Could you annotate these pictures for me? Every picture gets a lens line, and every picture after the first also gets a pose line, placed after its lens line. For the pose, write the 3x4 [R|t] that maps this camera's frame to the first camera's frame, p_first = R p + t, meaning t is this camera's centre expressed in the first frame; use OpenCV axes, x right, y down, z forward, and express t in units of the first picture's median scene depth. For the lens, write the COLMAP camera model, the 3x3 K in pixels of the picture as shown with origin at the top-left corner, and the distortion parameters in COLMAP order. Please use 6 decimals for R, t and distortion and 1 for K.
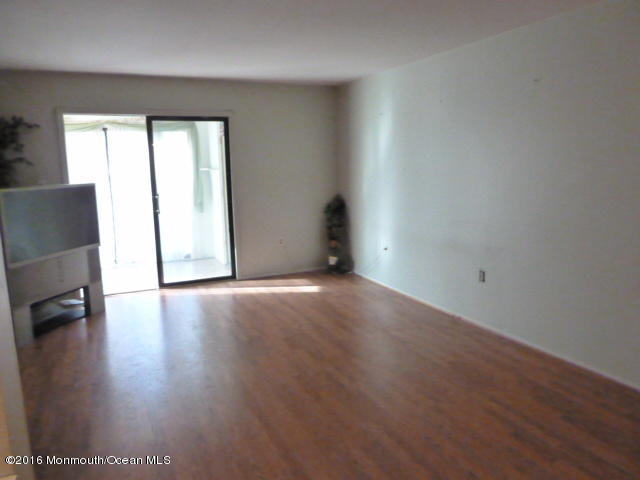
lens RADIAL K [[477.3, 0, 319.1], [0, 477.3, 239.8], [0, 0, 1]] dist [-0.029736, 0.004121]
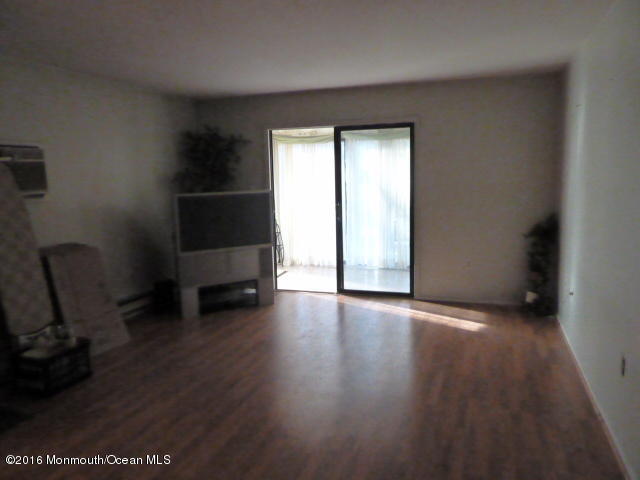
lens RADIAL K [[477.3, 0, 320.2], [0, 477.3, 242.6], [0, 0, 1]] dist [-0.029736, 0.004121]
pose [[0.719991, 0.102182, -0.686419, 0.324689], [-0.104648, 0.993777, 0.038169, -0.041547], [0.686048, 0.044351, 0.726204, 0.209930]]
